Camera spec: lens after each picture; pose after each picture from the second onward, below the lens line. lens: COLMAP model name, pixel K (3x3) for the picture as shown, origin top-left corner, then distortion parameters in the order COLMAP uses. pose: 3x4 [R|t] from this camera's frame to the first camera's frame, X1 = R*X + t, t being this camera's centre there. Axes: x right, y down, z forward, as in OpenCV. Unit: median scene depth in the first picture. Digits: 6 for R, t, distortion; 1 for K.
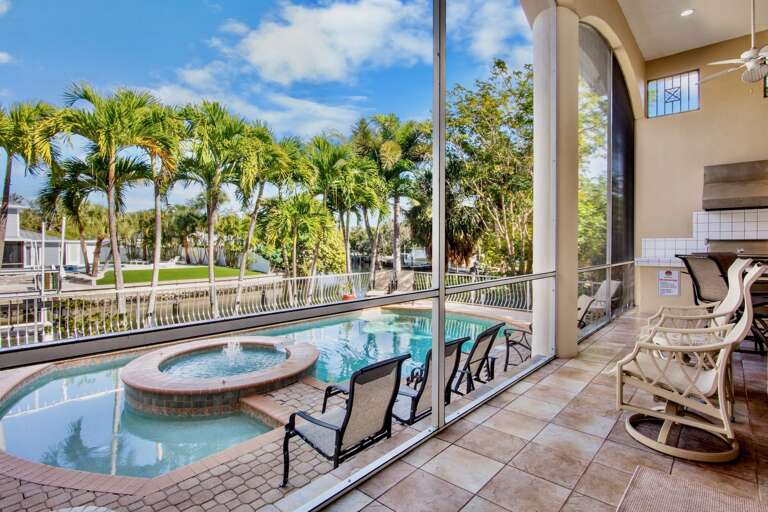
lens RADIAL K [[372.3, 0, 378.0], [0, 372.3, 256.9], [0, 0, 1]] dist [-0.009100, 0.000050]
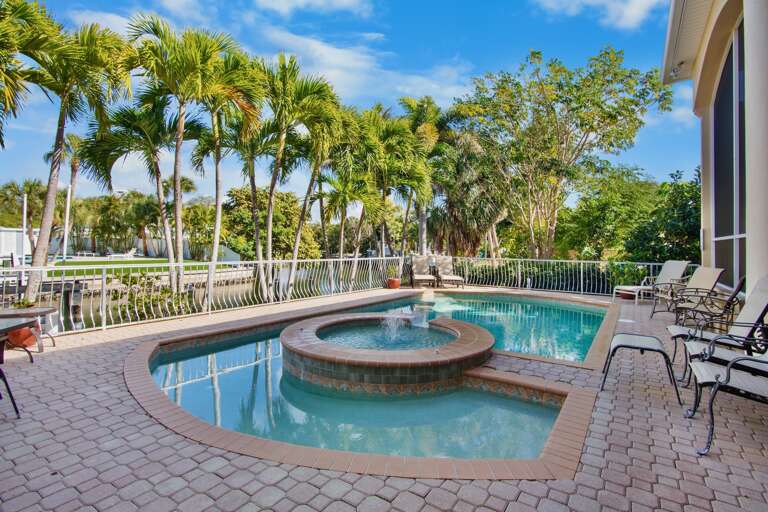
lens RADIAL K [[372.3, 0, 385.7], [0, 372.3, 249.7], [0, 0, 1]] dist [-0.009100, 0.000050]
pose [[0.990535, 0.011840, 0.136751, -0.105392], [-0.009878, 0.999838, -0.015018, 0.019020], [-0.136906, 0.013525, 0.990492, 0.029008]]
